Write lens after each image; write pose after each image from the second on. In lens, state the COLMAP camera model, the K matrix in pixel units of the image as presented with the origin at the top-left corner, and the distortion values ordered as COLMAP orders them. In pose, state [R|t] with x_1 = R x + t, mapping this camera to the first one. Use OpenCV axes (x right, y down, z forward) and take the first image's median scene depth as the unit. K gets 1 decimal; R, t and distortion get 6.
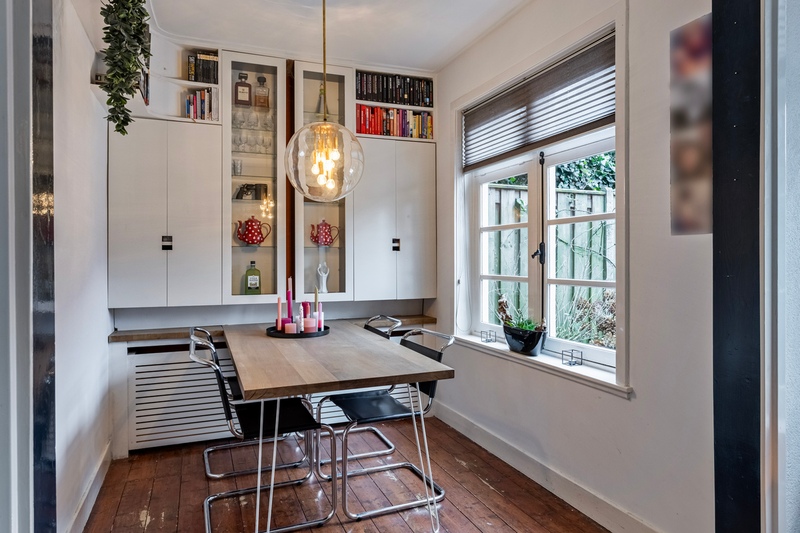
lens RADIAL K [[518.7, 0, 400.1], [0, 518.7, 258.1], [0, 0, 1]] dist [0.007615, 0.000529]
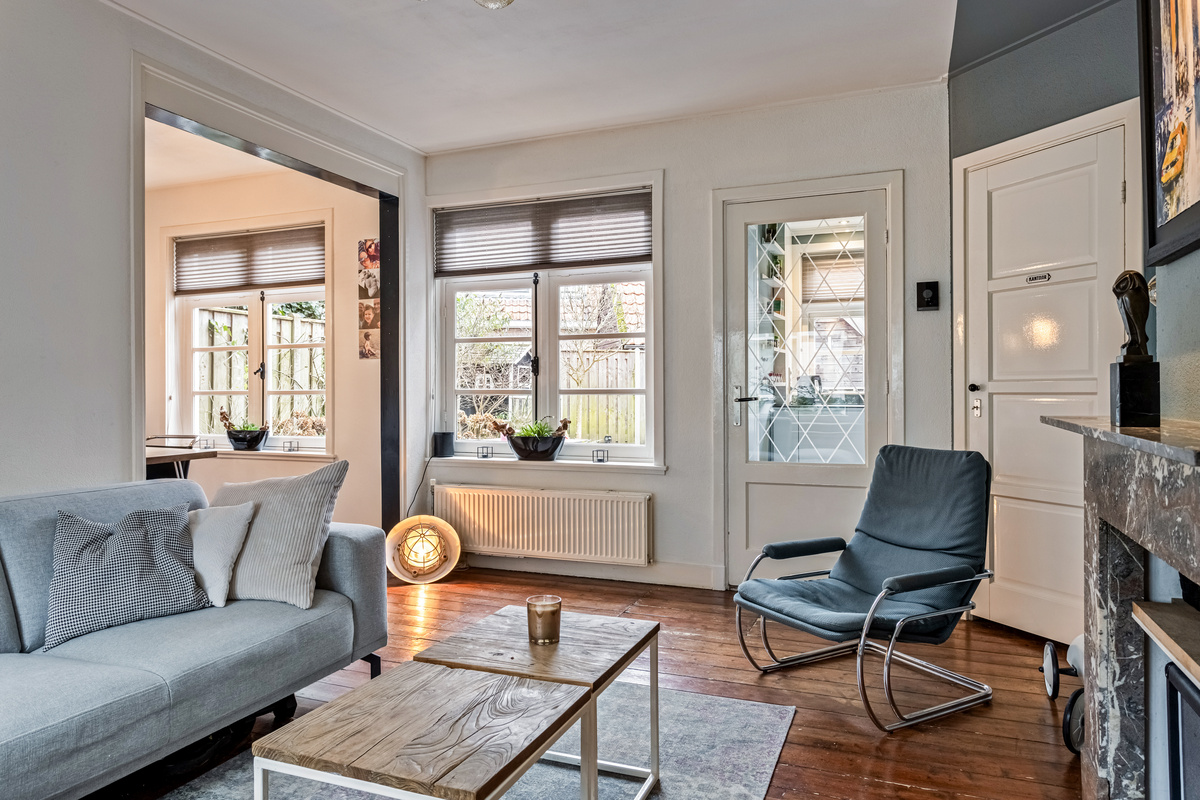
lens RADIAL K [[778.0, 0, 599.7], [0, 778.0, 394.8], [0, 0, 1]] dist [0.007615, 0.000529]
pose [[0.691133, 0.000053, 0.722728, -0.492756], [-0.000204, 1.000000, 0.000122, 0.044569], [-0.722728, -0.000232, 0.691133, -0.845641]]
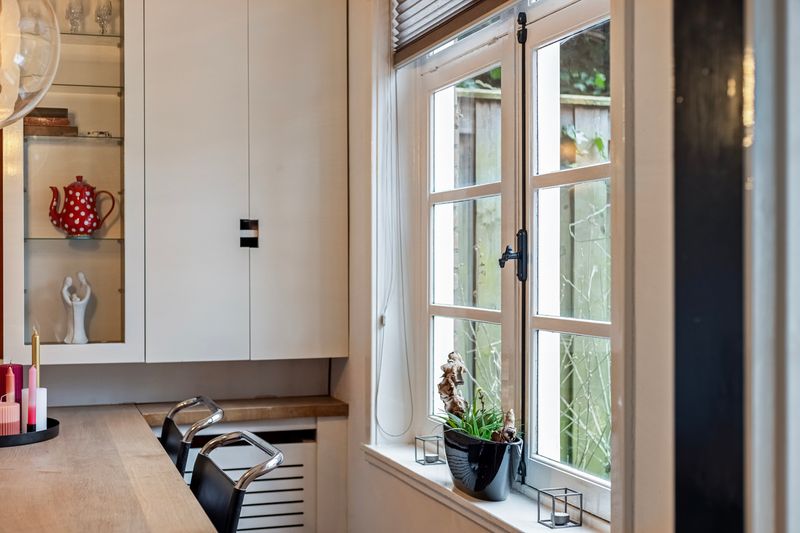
lens RADIAL K [[1160.9, 0, 400.6], [0, 1160.9, 268.8], [0, 0, 1]] dist [-0.090865, 0.000000]
pose [[0.997553, 0.003132, -0.069844, 0.220841], [-0.002509, 0.999956, 0.009009, -0.006066], [0.069870, -0.008812, 0.997517, 0.056799]]
